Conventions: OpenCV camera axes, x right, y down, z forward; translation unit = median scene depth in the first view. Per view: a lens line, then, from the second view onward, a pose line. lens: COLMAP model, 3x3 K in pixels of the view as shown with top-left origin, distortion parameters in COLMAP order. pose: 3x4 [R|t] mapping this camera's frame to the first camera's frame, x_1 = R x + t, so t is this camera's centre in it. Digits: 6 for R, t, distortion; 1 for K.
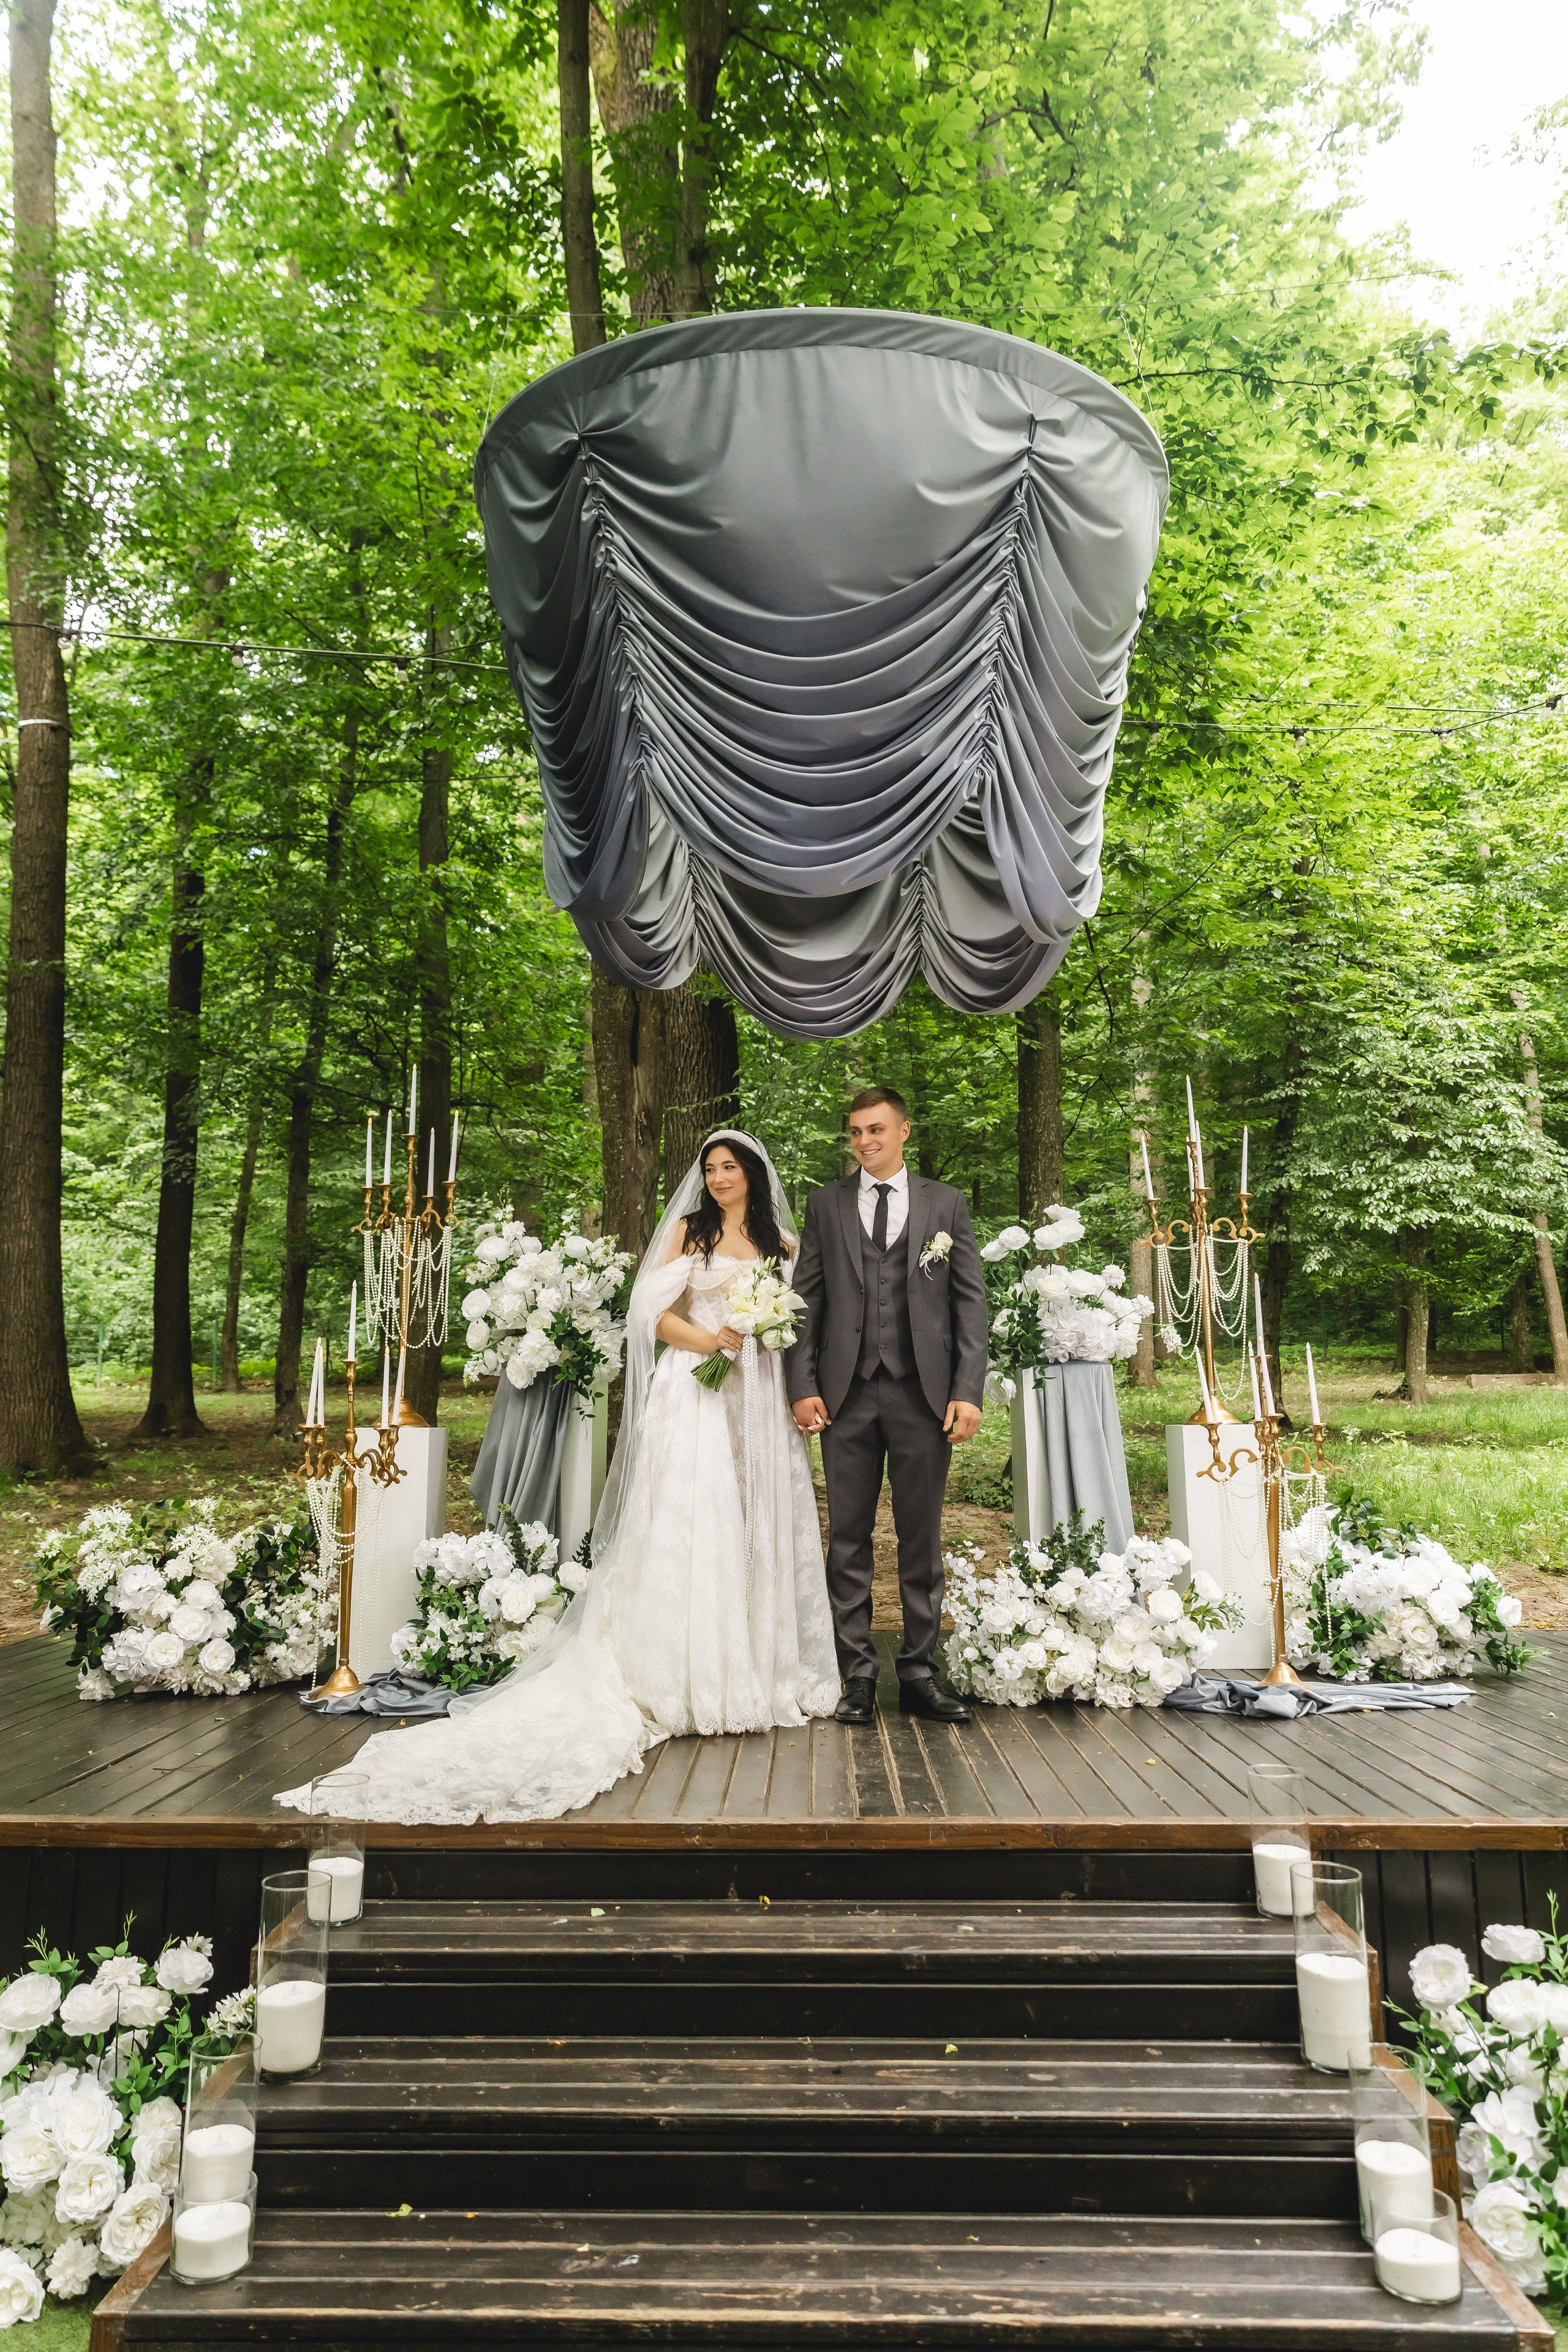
lens RADIAL K [[1577.3, 0, 769.5], [0, 1577.3, 1178.5], [0, 0, 1]] dist [0.013893, -0.002538]
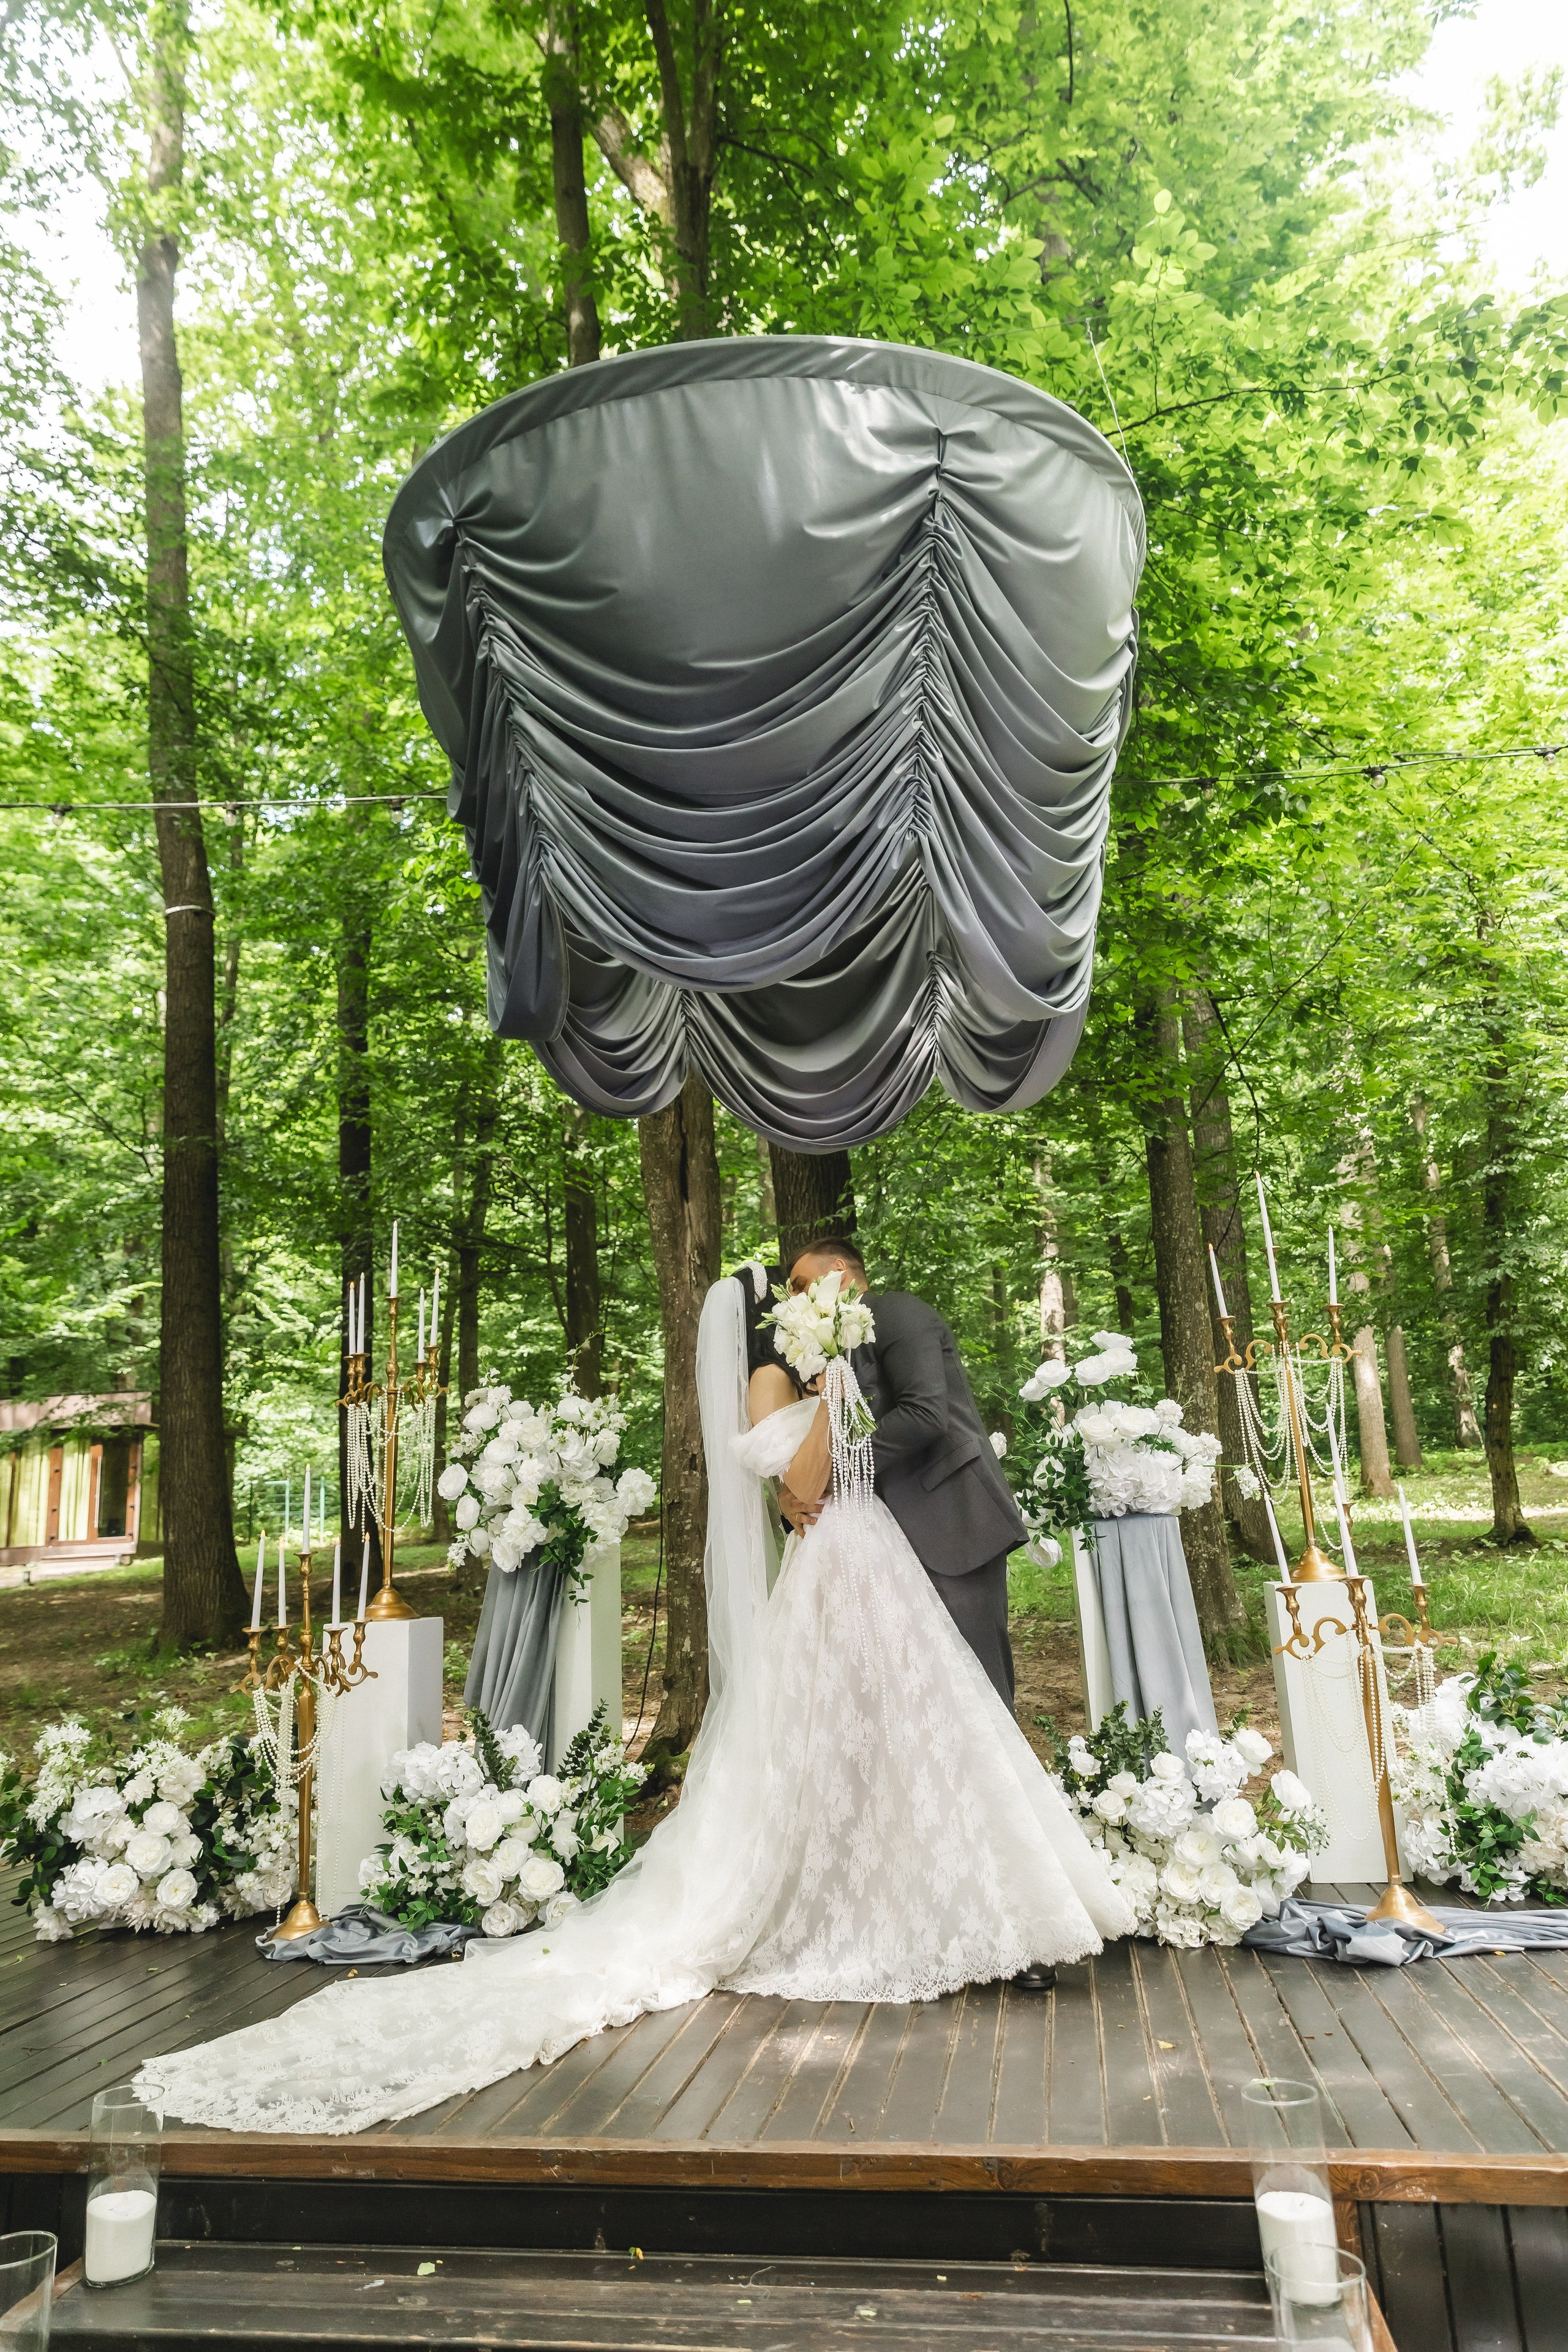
lens RADIAL K [[1577.3, 0, 769.5], [0, 1577.3, 1178.5], [0, 0, 1]] dist [0.013893, -0.002538]
pose [[0.987272, -0.073094, -0.141247, 0.147677], [0.062386, 0.994936, -0.078809, -0.011956], [0.146292, 0.068995, 0.986832, 0.122750]]
